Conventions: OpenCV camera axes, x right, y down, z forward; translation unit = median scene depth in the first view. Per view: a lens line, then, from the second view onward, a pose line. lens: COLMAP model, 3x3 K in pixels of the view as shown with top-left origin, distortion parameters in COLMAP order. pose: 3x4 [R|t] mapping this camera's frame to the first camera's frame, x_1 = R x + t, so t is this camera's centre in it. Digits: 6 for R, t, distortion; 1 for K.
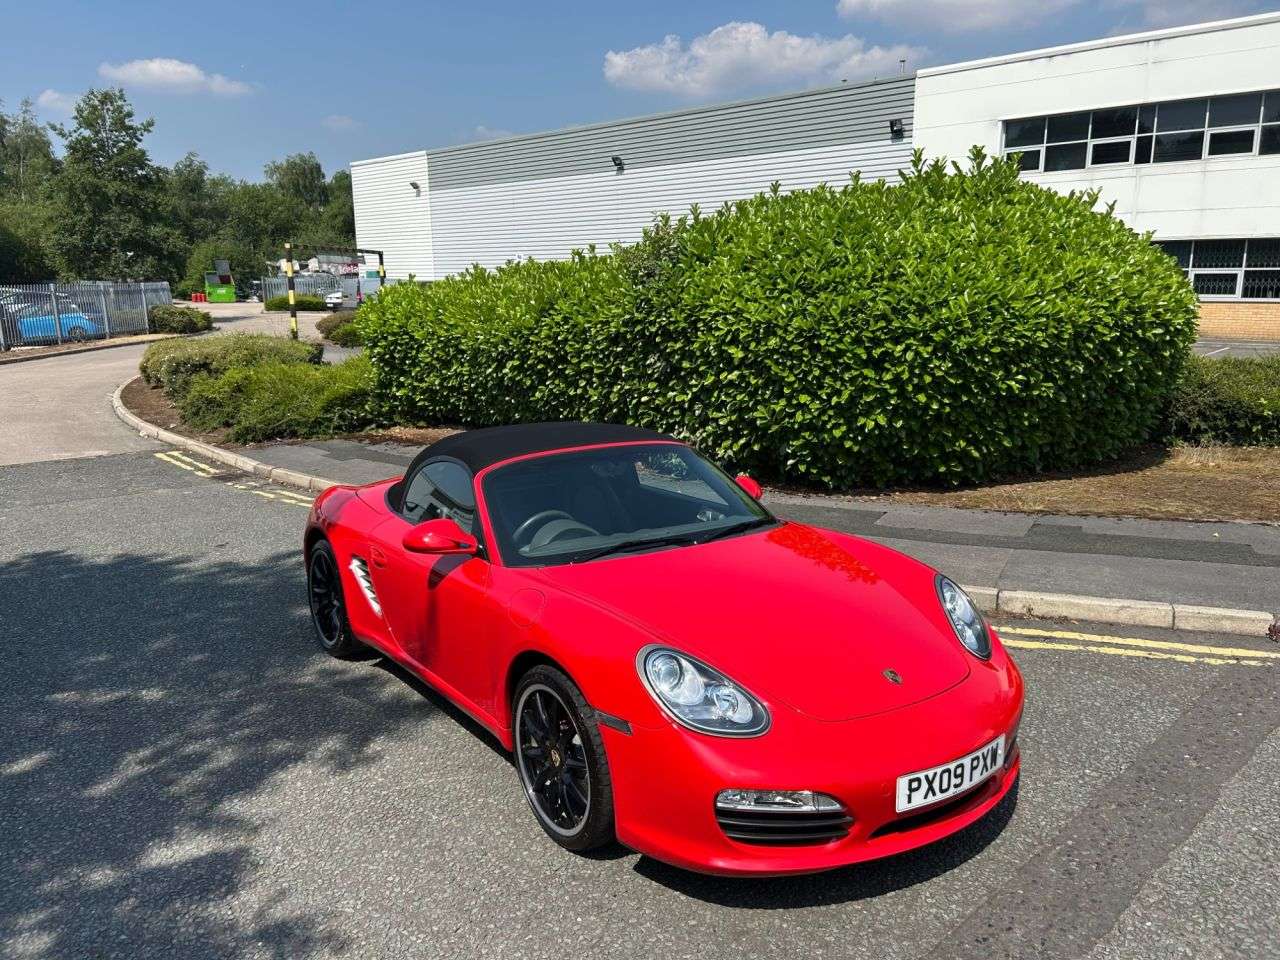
lens RADIAL K [[971.4, 0, 639.9], [0, 971.4, 493.1], [0, 0, 1]] dist [0.050534, -0.058107]
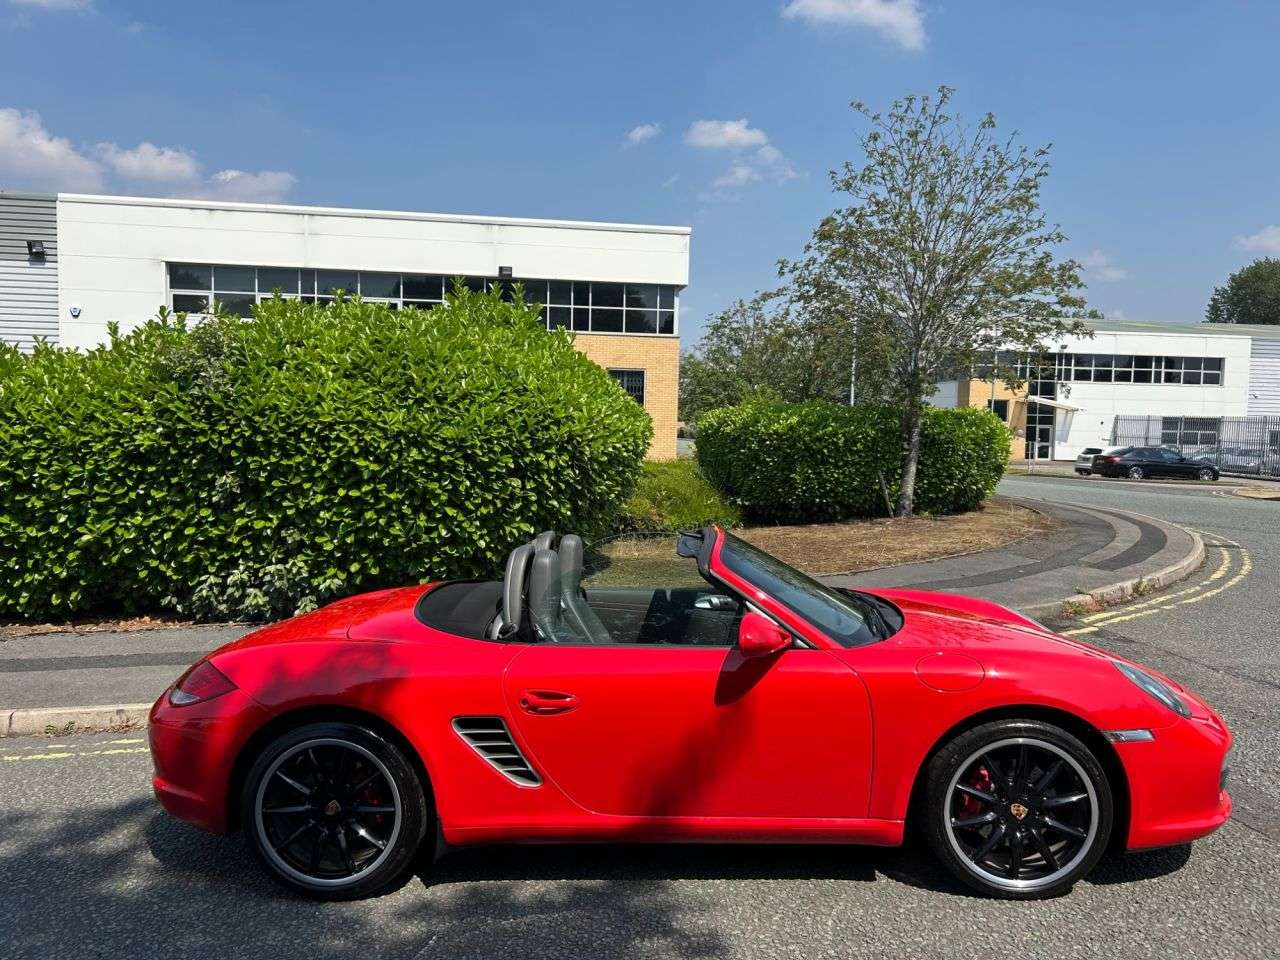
lens RADIAL K [[971.4, 0, 648.8], [0, 971.4, 476.9], [0, 0, 1]] dist [0.050534, -0.058107]
pose [[0.598567, -0.017382, 0.800884, -0.473828], [0.151871, 0.984096, -0.092147, -0.012483], [-0.786545, 0.176787, 0.591687, 0.274122]]
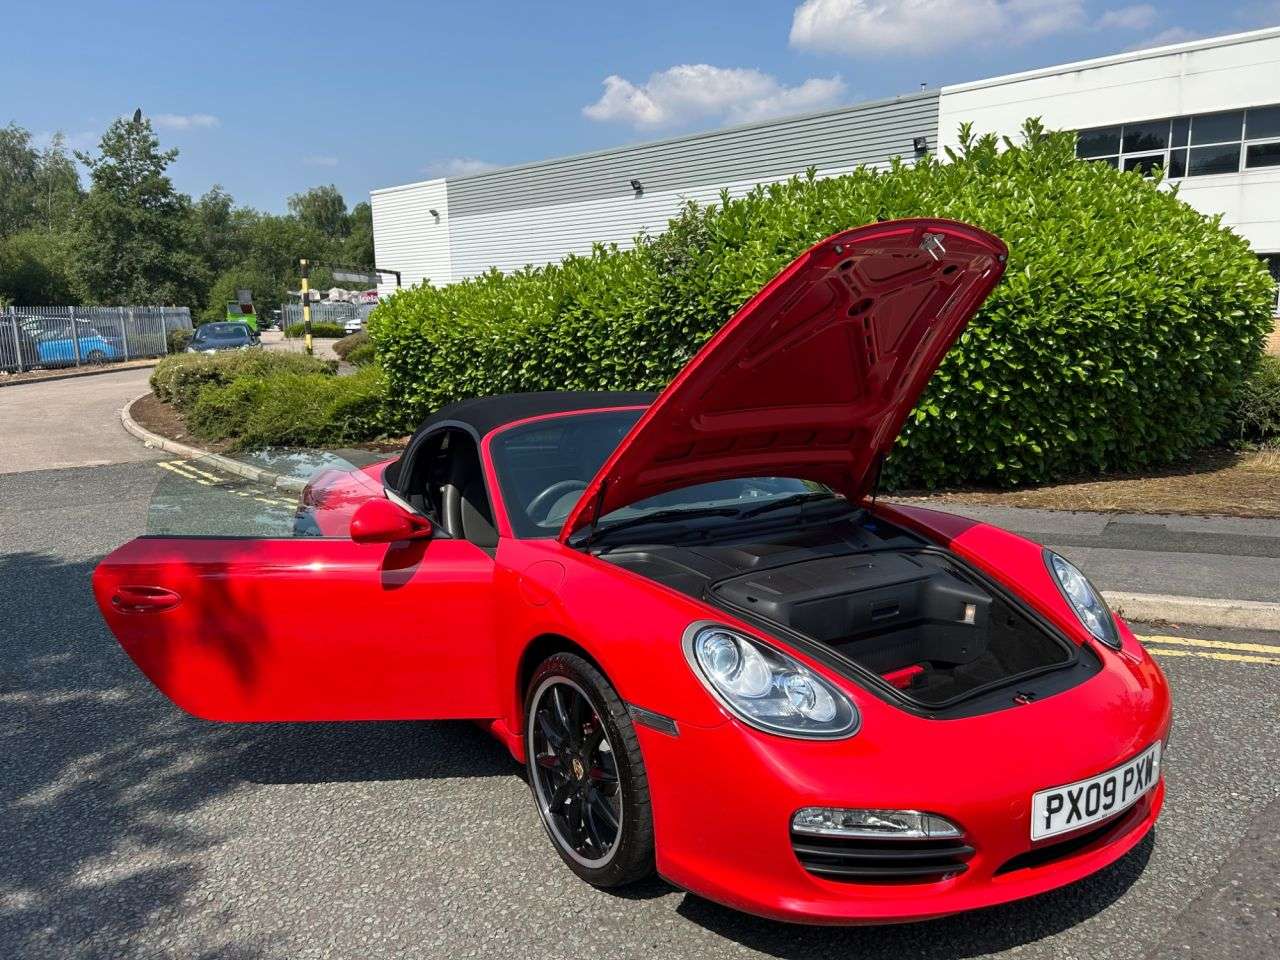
lens RADIAL K [[971.4, 0, 630.1], [0, 971.4, 489.3], [0, 0, 1]] dist [0.050534, -0.058107]
pose [[0.999624, -0.000127, -0.027429, -0.009349], [-0.000869, 0.999340, -0.036313, 0.030638], [0.027416, 0.036323, 0.998964, 0.083220]]
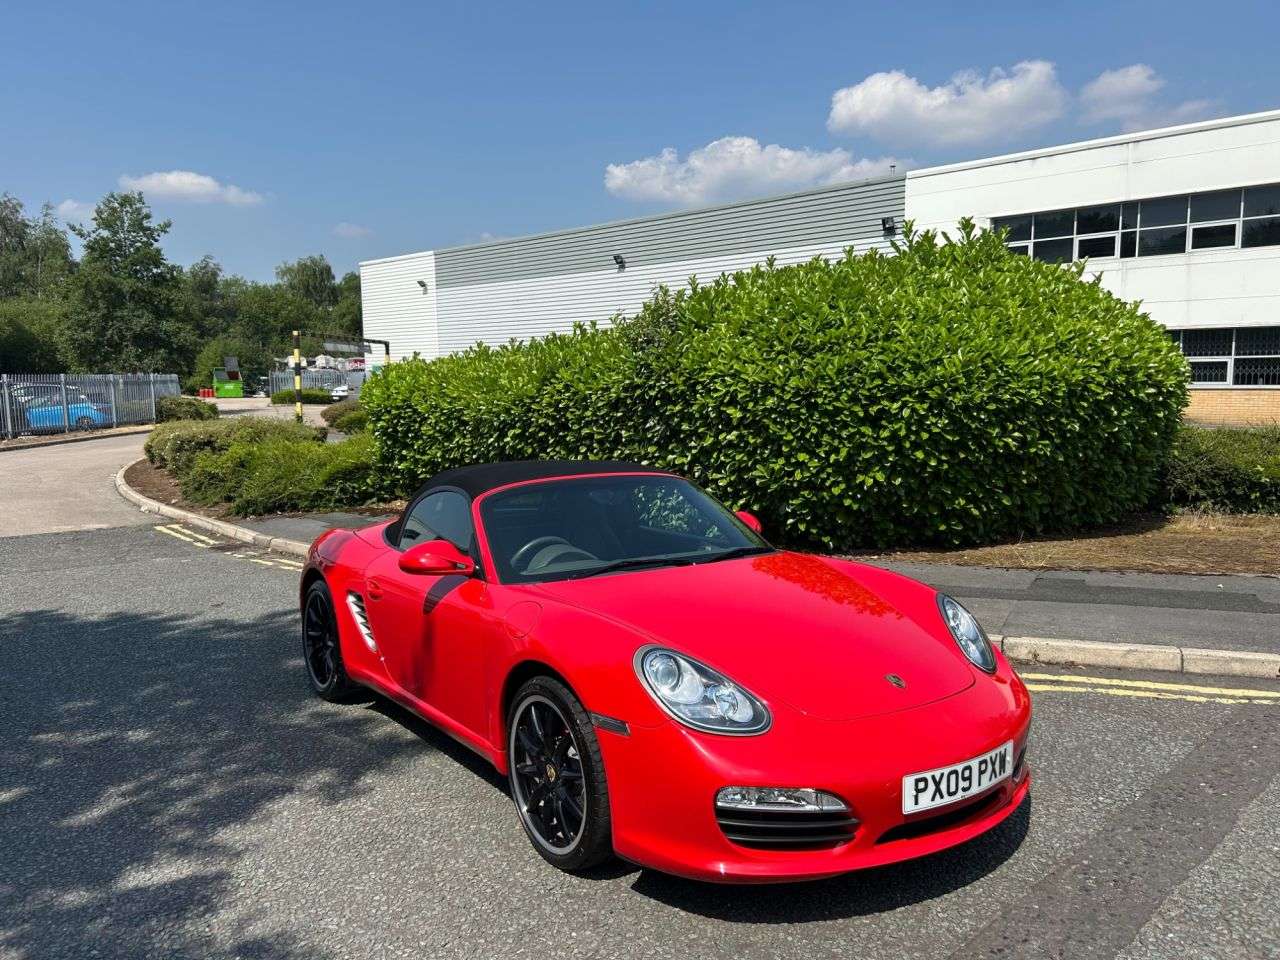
lens RADIAL K [[971.4, 0, 641.6], [0, 971.4, 489.0], [0, 0, 1]] dist [0.050534, -0.058107]
pose [[0.999999, -0.001564, 0.000323, 0.001594], [0.001589, 0.994680, -0.103005, 0.038903], [-0.000160, 0.103006, 0.994681, 0.002748]]
